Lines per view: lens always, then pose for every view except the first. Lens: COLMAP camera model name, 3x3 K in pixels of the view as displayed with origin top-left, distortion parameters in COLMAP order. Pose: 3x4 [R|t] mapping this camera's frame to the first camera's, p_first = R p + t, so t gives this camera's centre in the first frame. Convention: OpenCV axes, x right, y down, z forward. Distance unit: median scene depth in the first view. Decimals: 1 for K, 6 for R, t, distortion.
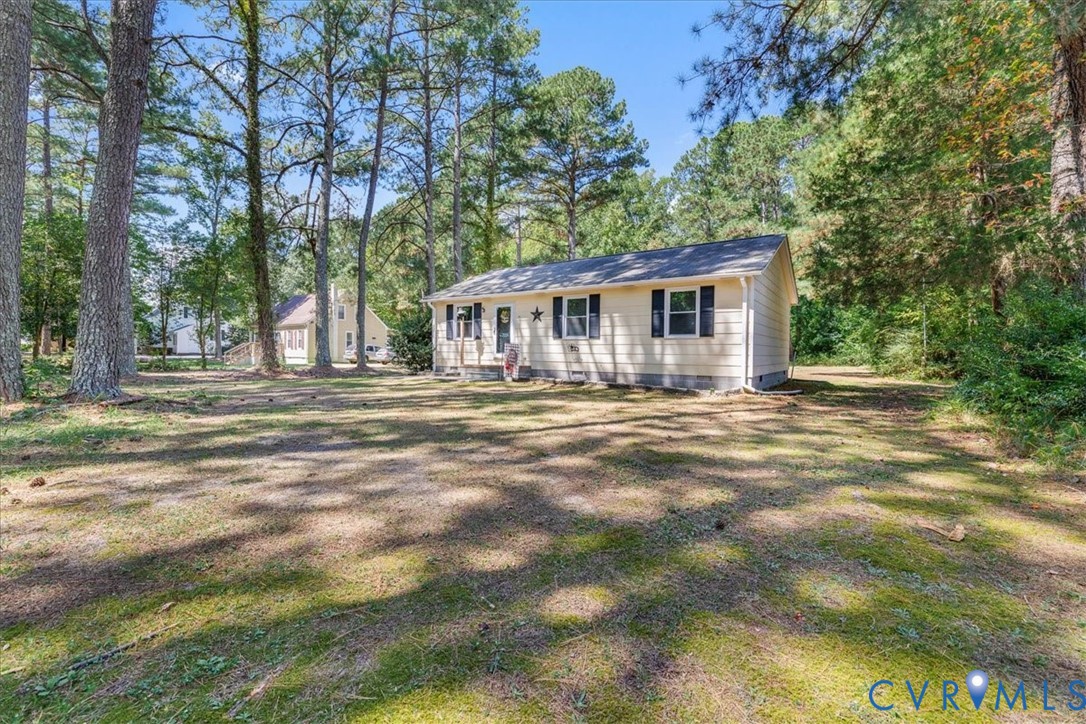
lens RADIAL K [[460.4, 0, 540.1], [0, 460.4, 353.5], [0, 0, 1]] dist [0.001356, 0.000006]
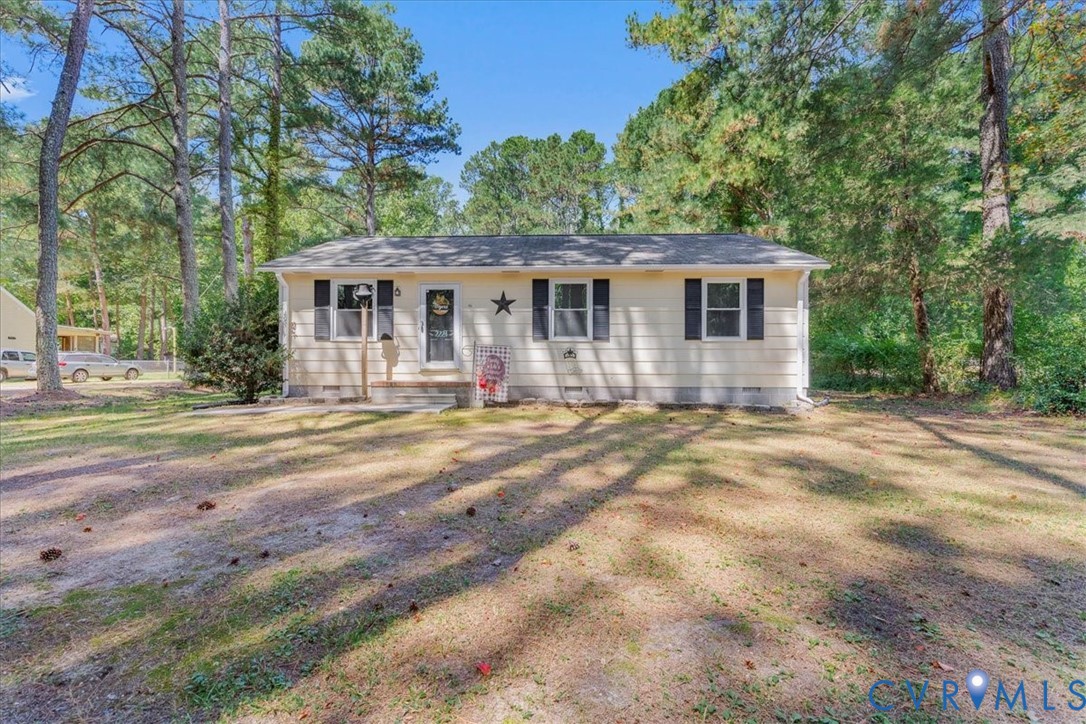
lens RADIAL K [[460.4, 0, 540.1], [0, 460.4, 353.5], [0, 0, 1]] dist [0.001356, 0.000006]
pose [[0.839816, 0.000121, 0.542871, -0.337299], [0.007735, 0.999896, -0.012187, -0.004104], [-0.542816, 0.014434, 0.839728, 0.429151]]
